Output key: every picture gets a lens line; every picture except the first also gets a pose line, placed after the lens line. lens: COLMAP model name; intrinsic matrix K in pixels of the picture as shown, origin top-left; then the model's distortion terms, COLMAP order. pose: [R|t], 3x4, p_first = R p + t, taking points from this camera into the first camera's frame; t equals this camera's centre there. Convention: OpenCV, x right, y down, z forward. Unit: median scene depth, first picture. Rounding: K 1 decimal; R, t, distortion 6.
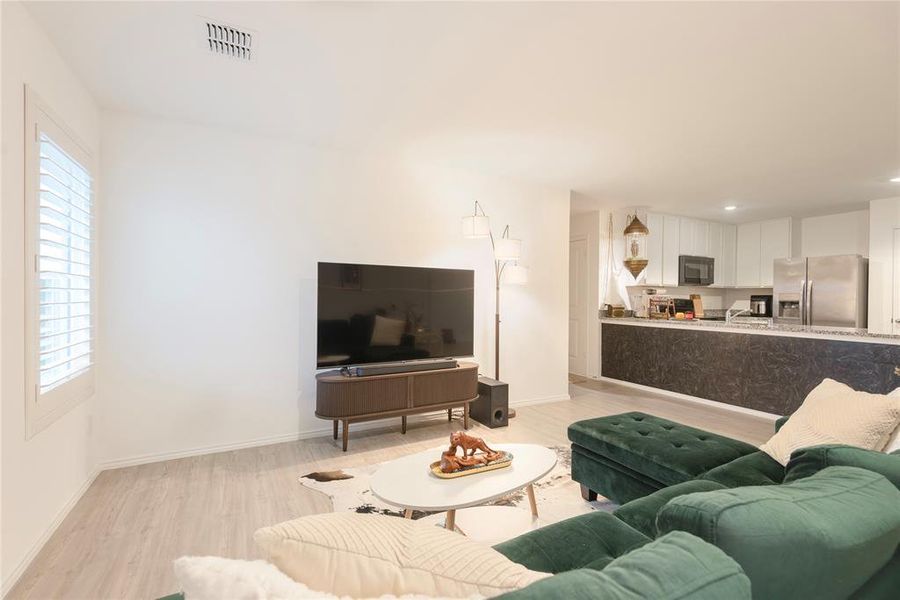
lens RADIAL K [[404.2, 0, 448.2], [0, 404.2, 298.8], [0, 0, 1]] dist [0.028539, -0.017860]
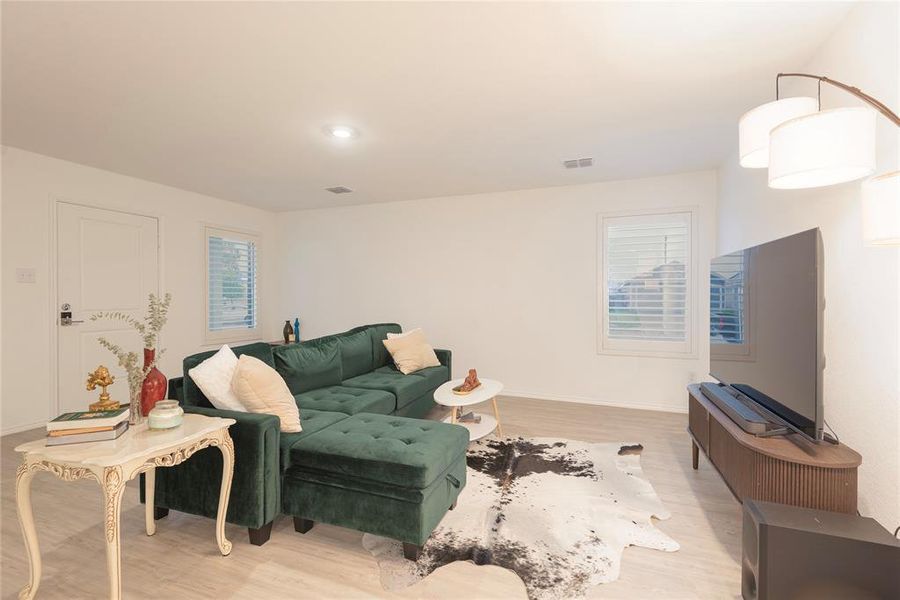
lens RADIAL K [[404.2, 0, 448.2], [0, 404.2, 298.8], [0, 0, 1]] dist [0.028539, -0.017860]
pose [[-0.753632, -0.006062, -0.657269, 0.409630], [-0.012986, 0.999900, 0.005668, 0.000250], [0.657169, 0.012807, -0.753635, 0.719187]]
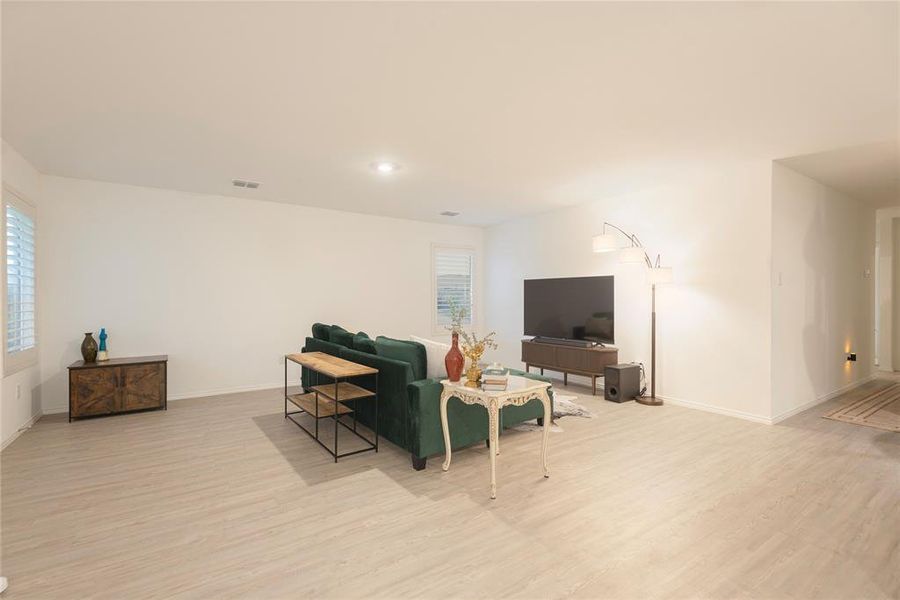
lens RADIAL K [[404.2, 0, 448.2], [0, 404.2, 298.8], [0, 0, 1]] dist [0.028539, -0.017860]
pose [[0.112231, -0.007151, -0.993656, 0.851186], [-0.003700, 0.999964, -0.007614, 0.008510], [0.993675, 0.004531, 0.112201, 0.234503]]
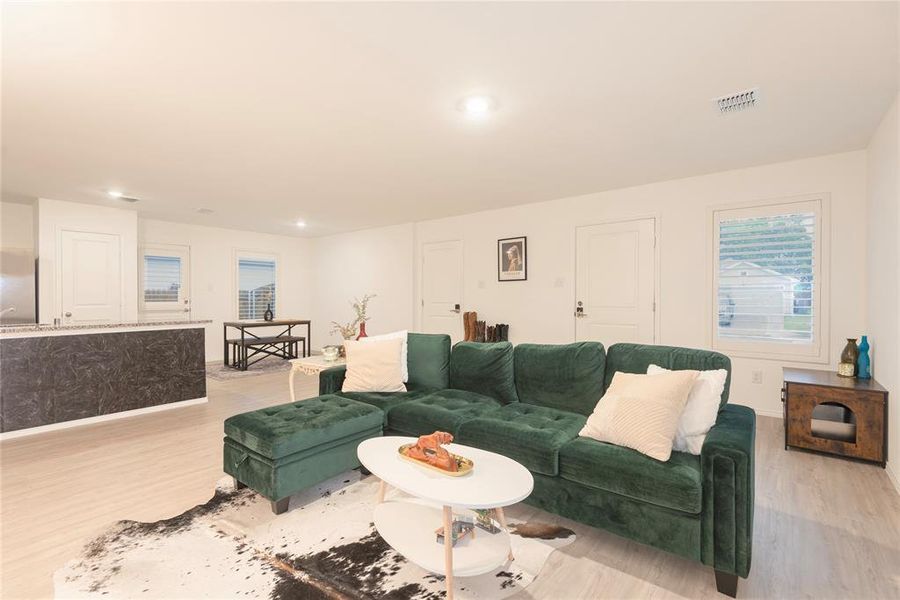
lens RADIAL K [[404.2, 0, 448.2], [0, 404.2, 298.8], [0, 0, 1]] dist [0.028539, -0.017860]
pose [[-0.393497, -0.013836, 0.919222, -0.273396], [0.005089, 0.999839, 0.017228, -0.002087], [-0.919312, 0.011457, -0.393364, 0.425404]]
